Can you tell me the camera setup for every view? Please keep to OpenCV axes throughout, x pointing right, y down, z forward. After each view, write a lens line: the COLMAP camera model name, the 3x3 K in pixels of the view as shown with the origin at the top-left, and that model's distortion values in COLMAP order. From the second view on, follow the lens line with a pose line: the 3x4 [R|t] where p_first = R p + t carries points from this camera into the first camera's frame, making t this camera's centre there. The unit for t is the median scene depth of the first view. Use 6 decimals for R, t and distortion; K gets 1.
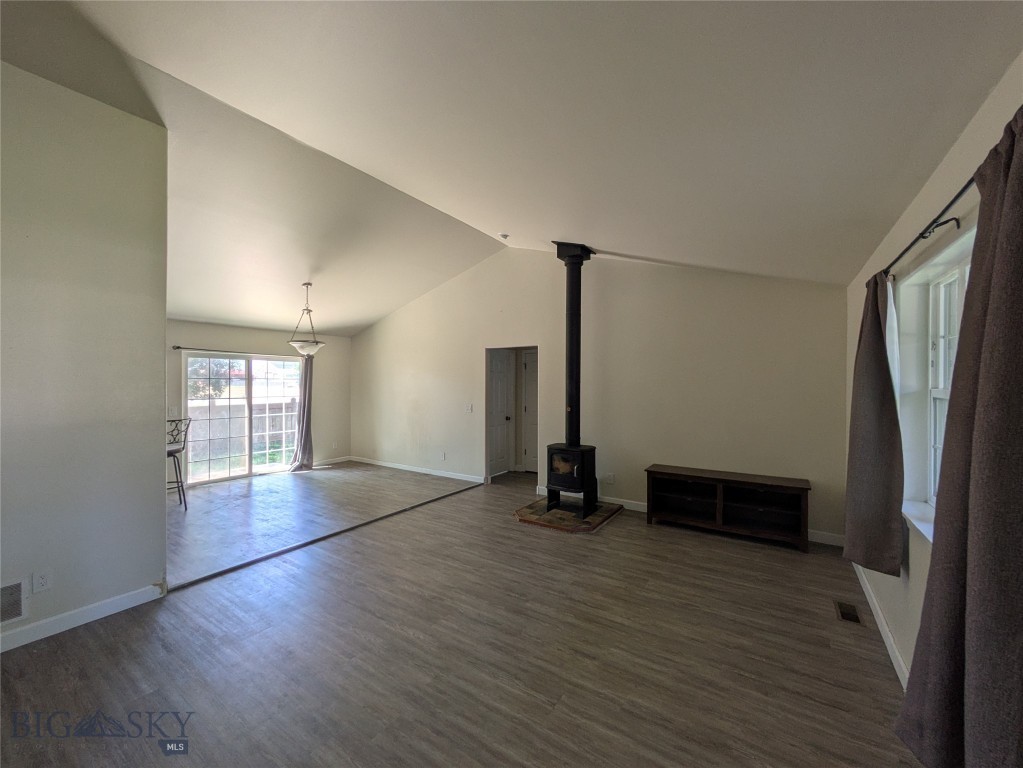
lens RADIAL K [[405.0, 0, 515.0], [0, 405.0, 387.3], [0, 0, 1]] dist [-0.003675, 0.002199]
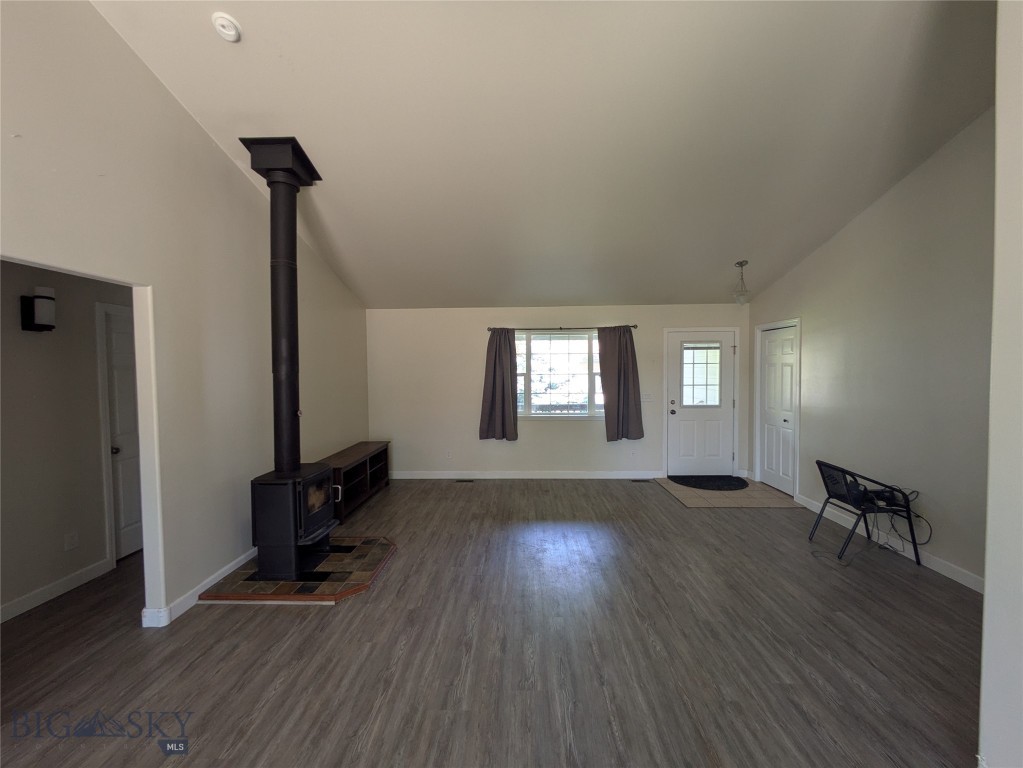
lens RADIAL K [[405.0, 0, 511.6], [0, 405.0, 383.7], [0, 0, 1]] dist [-0.003675, 0.002199]
pose [[-0.527373, -0.016116, 0.849481, -0.648502], [0.023237, 0.999172, 0.033382, -0.006796], [-0.849316, 0.037344, -0.526562, 1.142228]]
